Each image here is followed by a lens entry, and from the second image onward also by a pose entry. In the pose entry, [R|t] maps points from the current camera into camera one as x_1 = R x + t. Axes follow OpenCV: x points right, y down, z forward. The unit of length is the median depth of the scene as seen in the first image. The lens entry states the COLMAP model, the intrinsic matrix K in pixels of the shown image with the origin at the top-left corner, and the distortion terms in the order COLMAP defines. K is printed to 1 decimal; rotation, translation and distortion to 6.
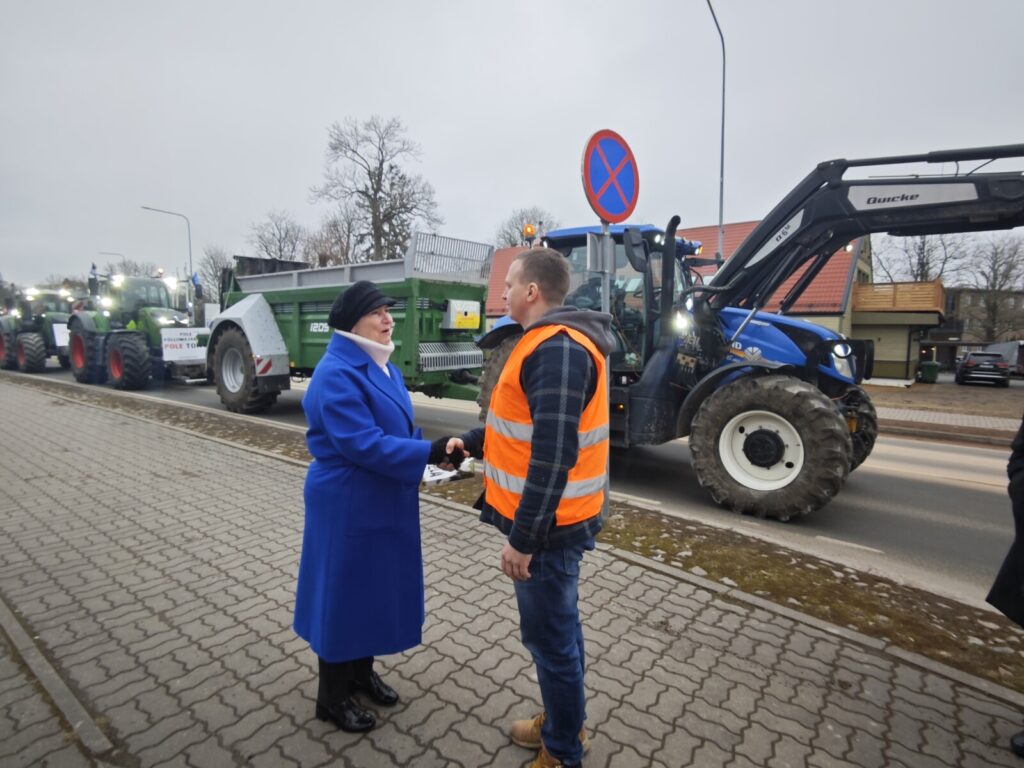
lens RADIAL K [[556.9, 0, 510.8], [0, 556.9, 367.3], [0, 0, 1]] dist [-0.006045, 0.004655]
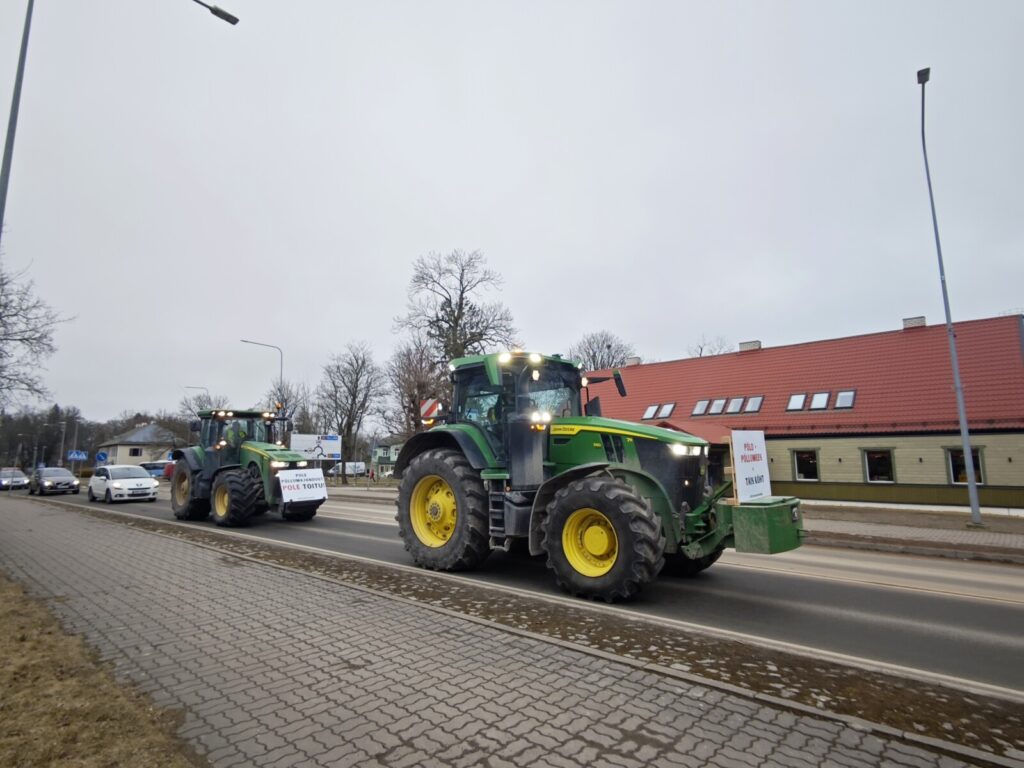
lens RADIAL K [[556.9, 0, 507.7], [0, 556.9, 376.7], [0, 0, 1]] dist [-0.006045, 0.004655]
pose [[0.996743, -0.027079, -0.075956, -0.334944], [0.010681, 0.977966, -0.208489, -0.015475], [0.079928, 0.206999, 0.975071, 0.194477]]
